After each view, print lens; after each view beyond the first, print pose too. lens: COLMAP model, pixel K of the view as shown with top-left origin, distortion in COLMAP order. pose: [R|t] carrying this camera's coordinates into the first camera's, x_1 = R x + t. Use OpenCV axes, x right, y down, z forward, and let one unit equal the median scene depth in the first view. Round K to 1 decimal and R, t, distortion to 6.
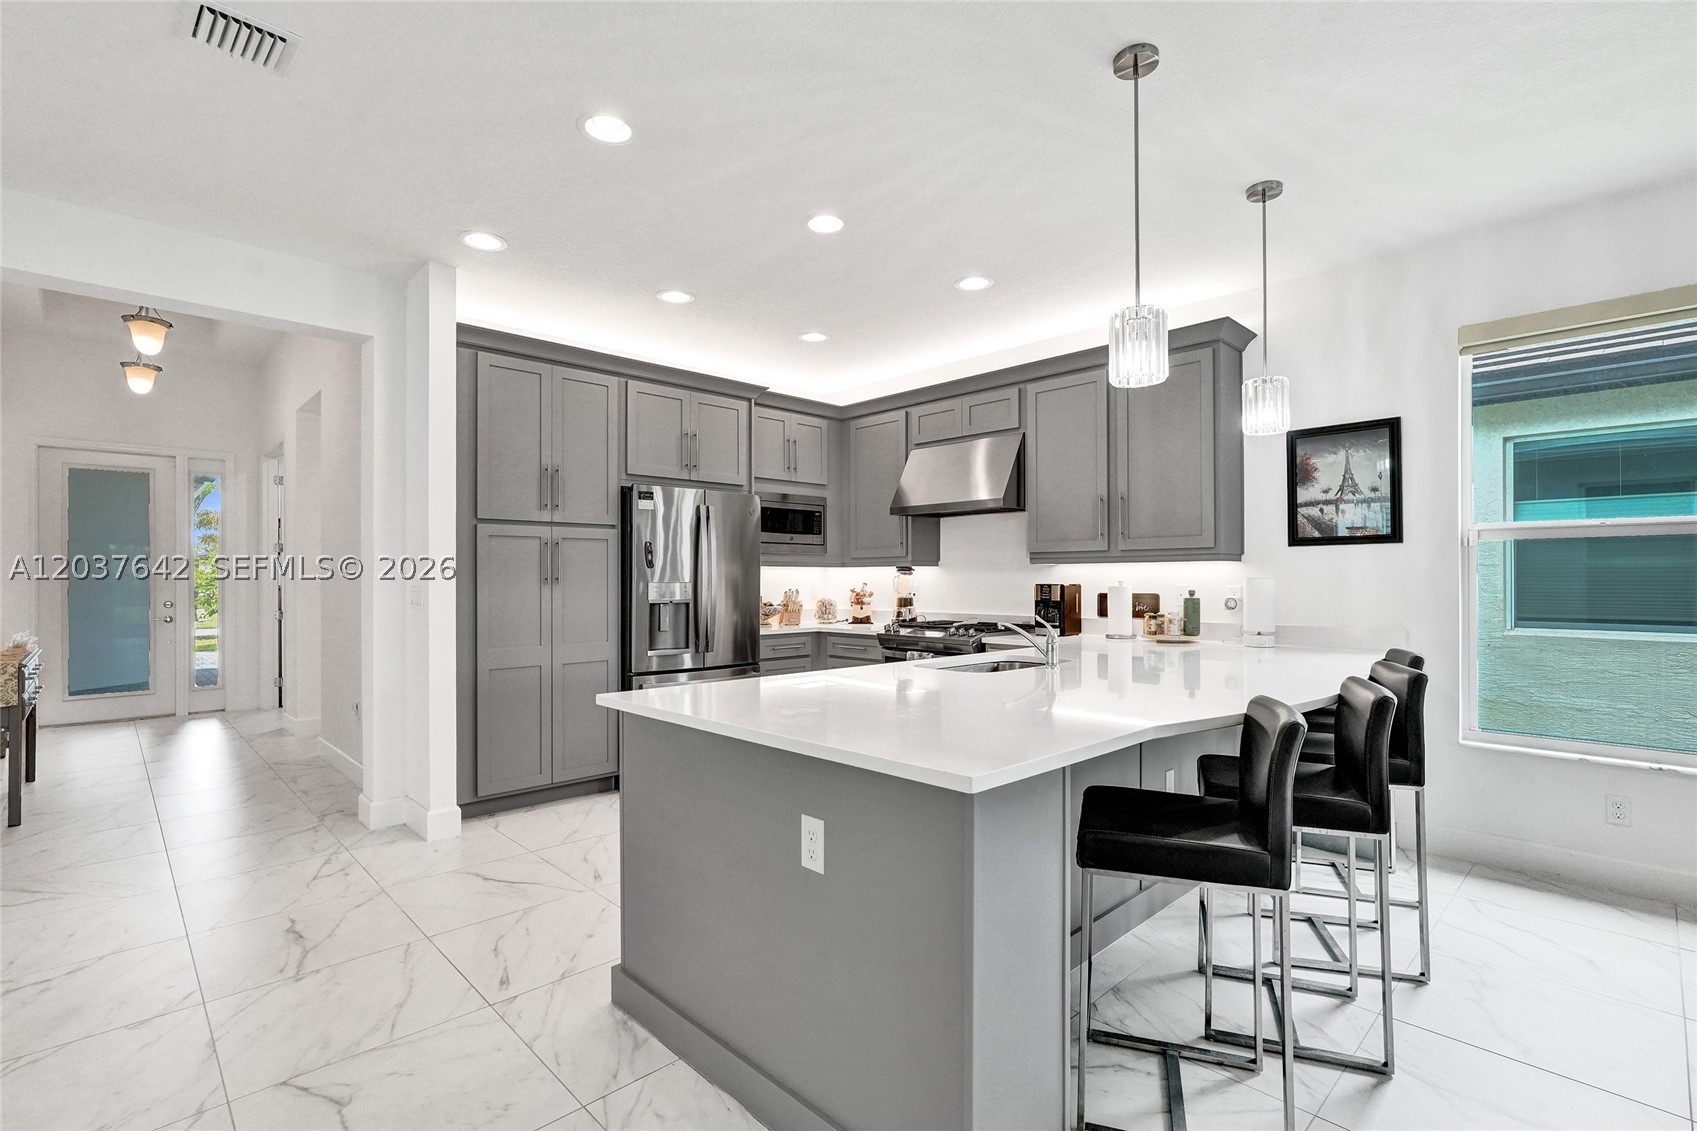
lens RADIAL K [[788.4, 0, 843.2], [0, 788.4, 570.3], [0, 0, 1]] dist [-0.002298, 0.000340]
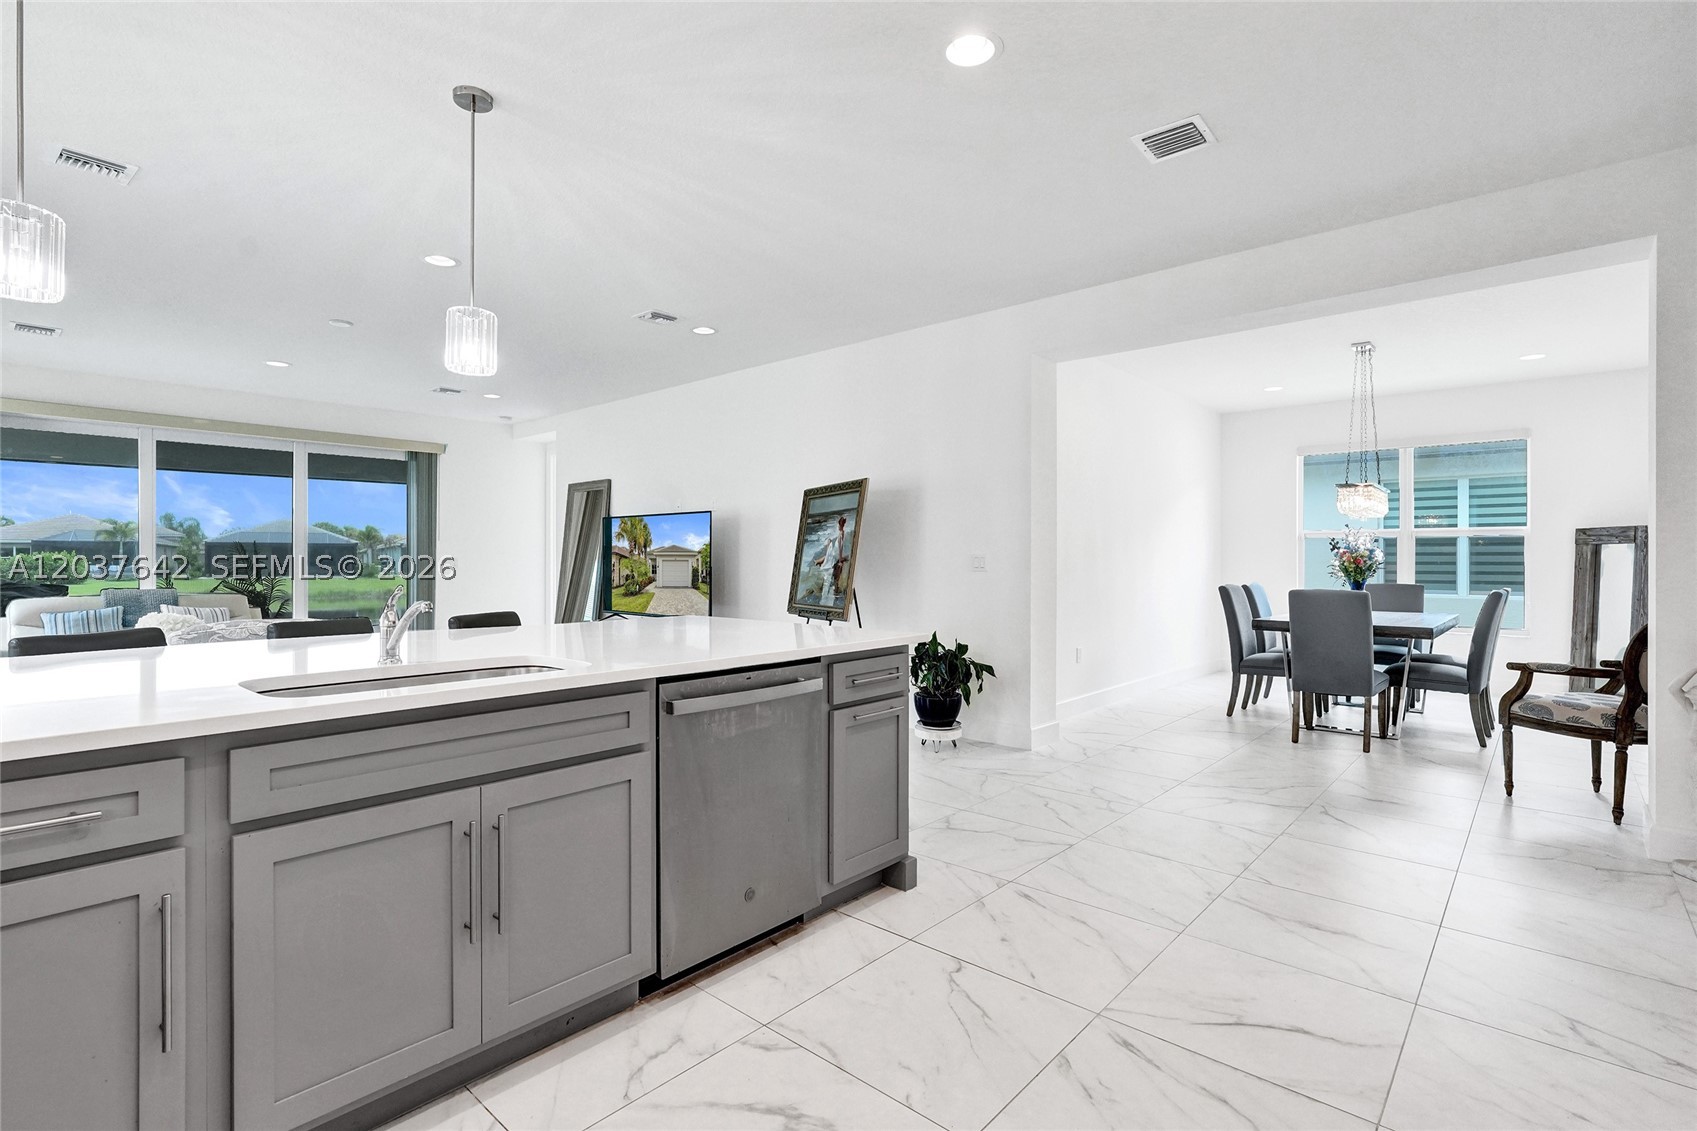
lens RADIAL K [[796.3, 0, 821.7], [0, 796.3, 567.7], [0, 0, 1]] dist [-0.036109, 0.014206]
pose [[-0.998267, 0.000435, -0.058843, -0.040157], [0.000307, 0.999998, 0.002179, 0.028771], [0.058844, 0.002157, -0.998265, 1.137082]]
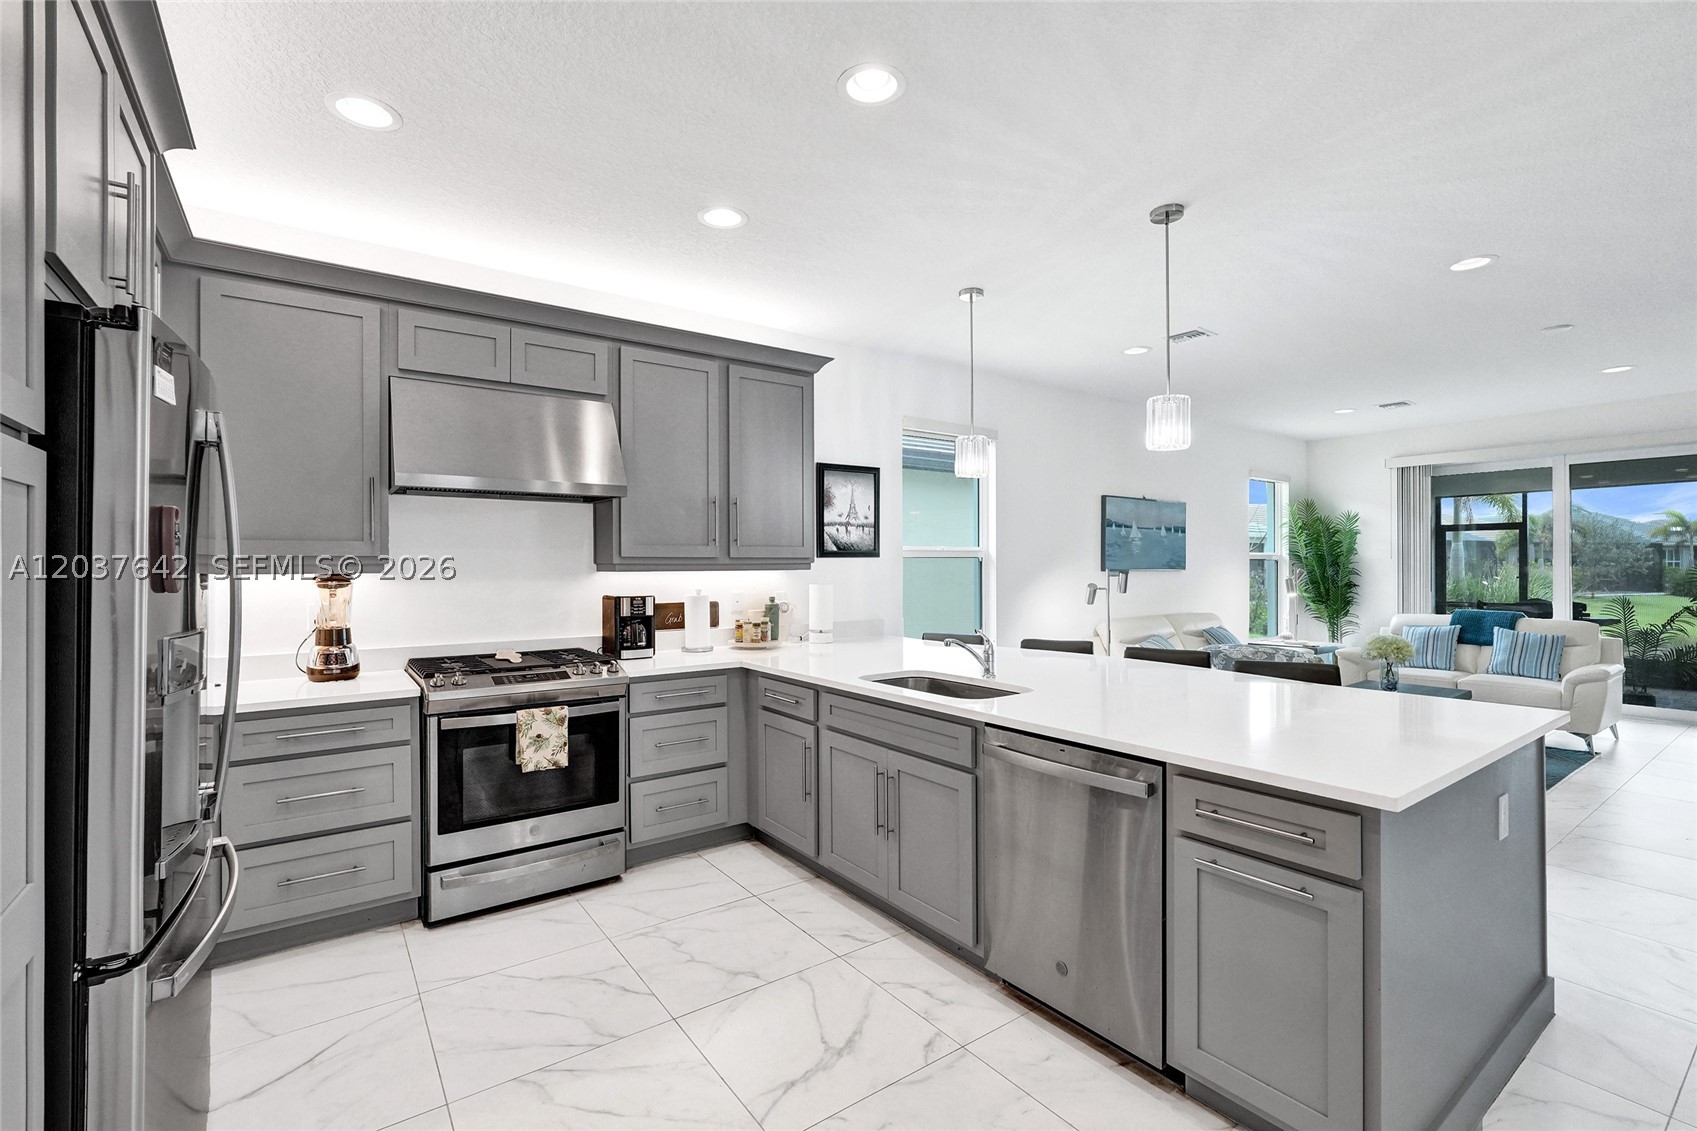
lens RADIAL K [[729.6, 0, 848.5], [0, 729.6, 565.5], [0, 0, 1]] dist [-0.044720, 0.000154]
pose [[0.140355, 0.003897, 0.990094, -0.483354], [0.000524, 0.999992, -0.004011, -0.011984], [-0.990101, 0.001081, 0.140352, 0.705688]]
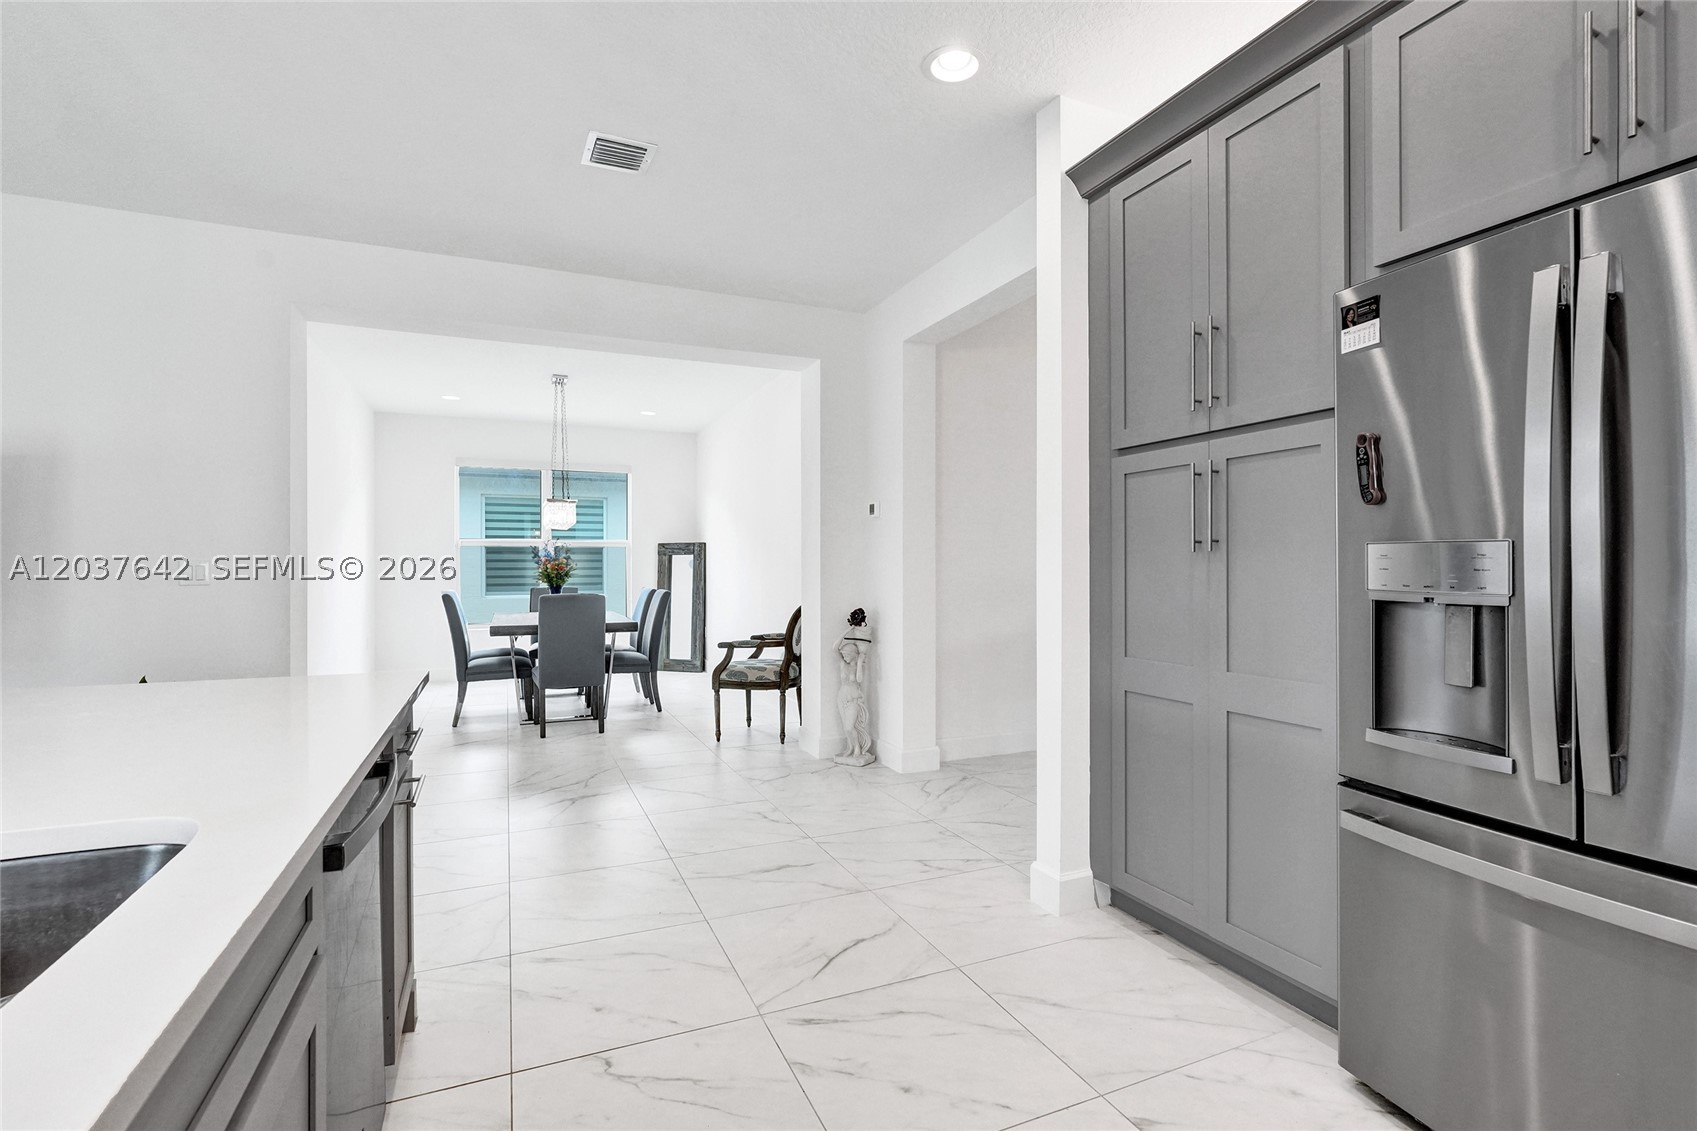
lens RADIAL K [[788.4, 0, 843.2], [0, 788.4, 570.3], [0, 0, 1]] dist [-0.002298, 0.000340]
pose [[-0.347753, 0.007369, -0.937557, 0.188106], [0.008933, 0.999950, 0.004546, 0.023622], [0.937544, -0.006794, -0.347802, 0.906390]]
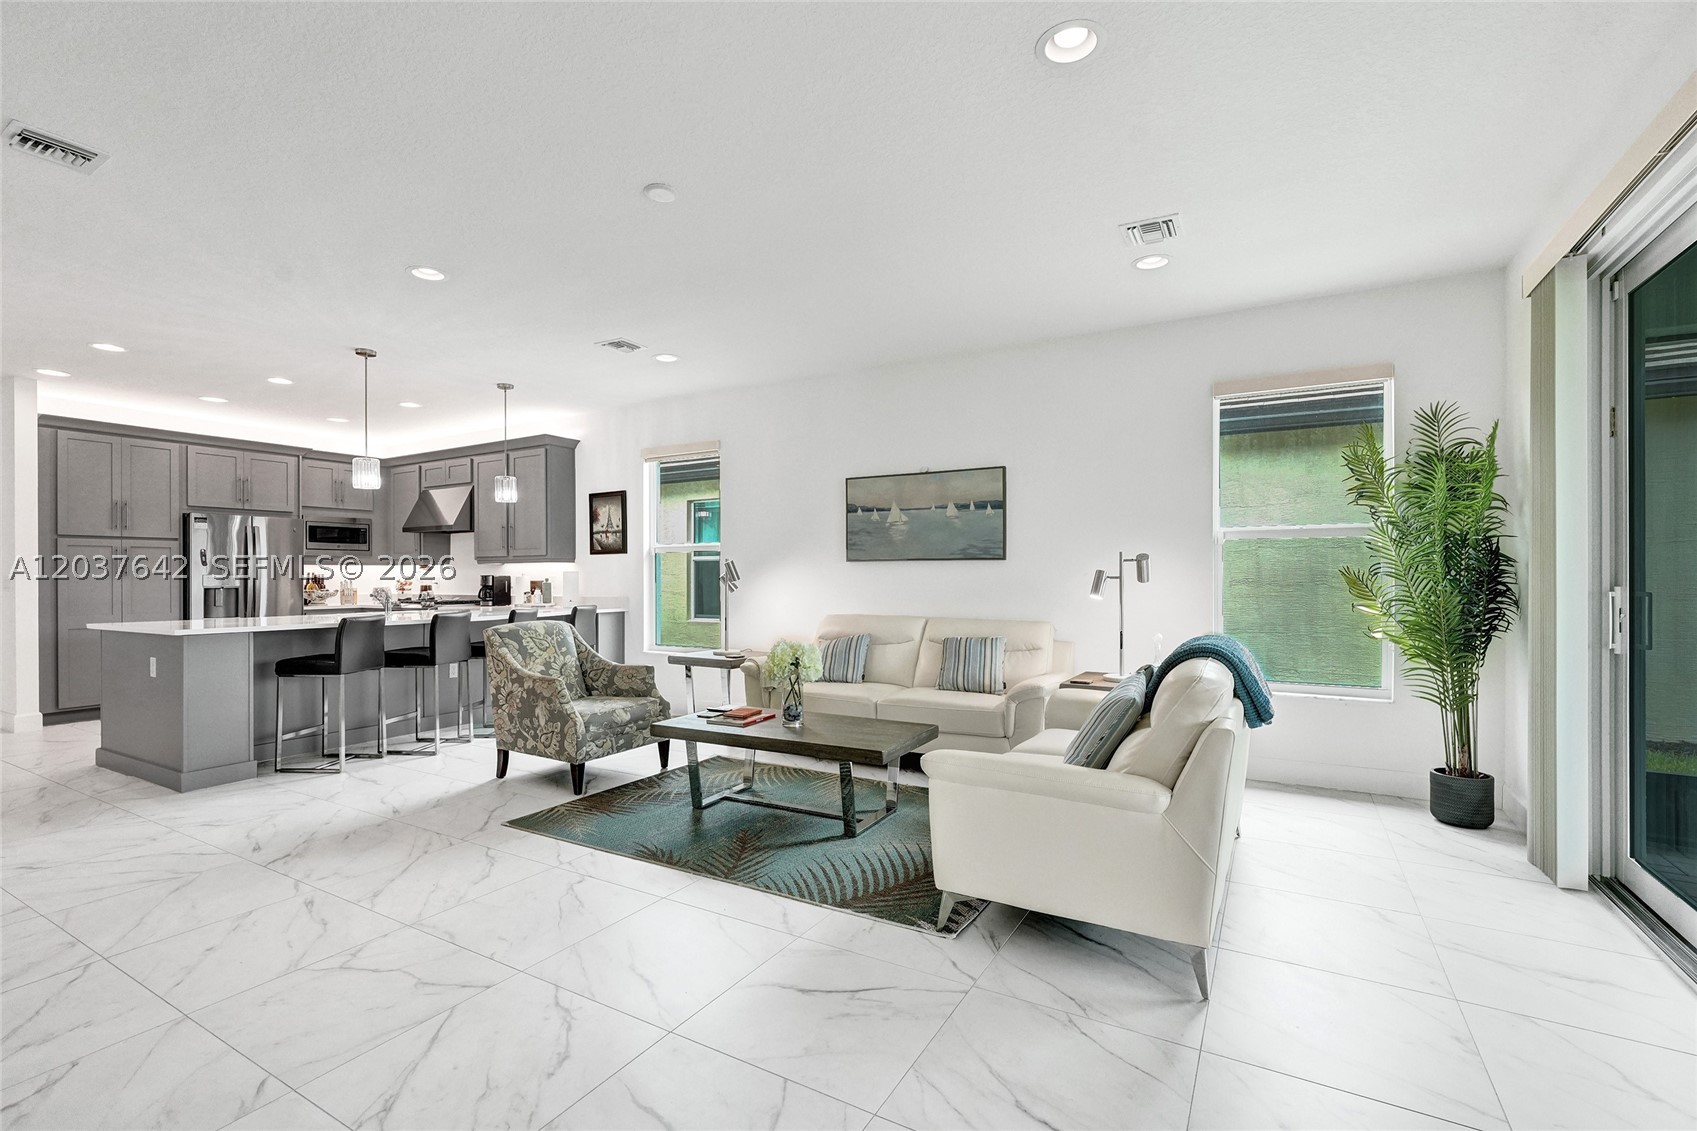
lens RADIAL K [[753.1, 0, 844.7], [0, 753.1, 572.7], [0, 0, 1]] dist [-0.013023, 0.007748]
pose [[0.960414, -0.001249, 0.278573, 0.576122], [0.000584, 0.999997, 0.002470, 0.008061], [-0.278575, -0.002210, 0.960412, -0.809002]]
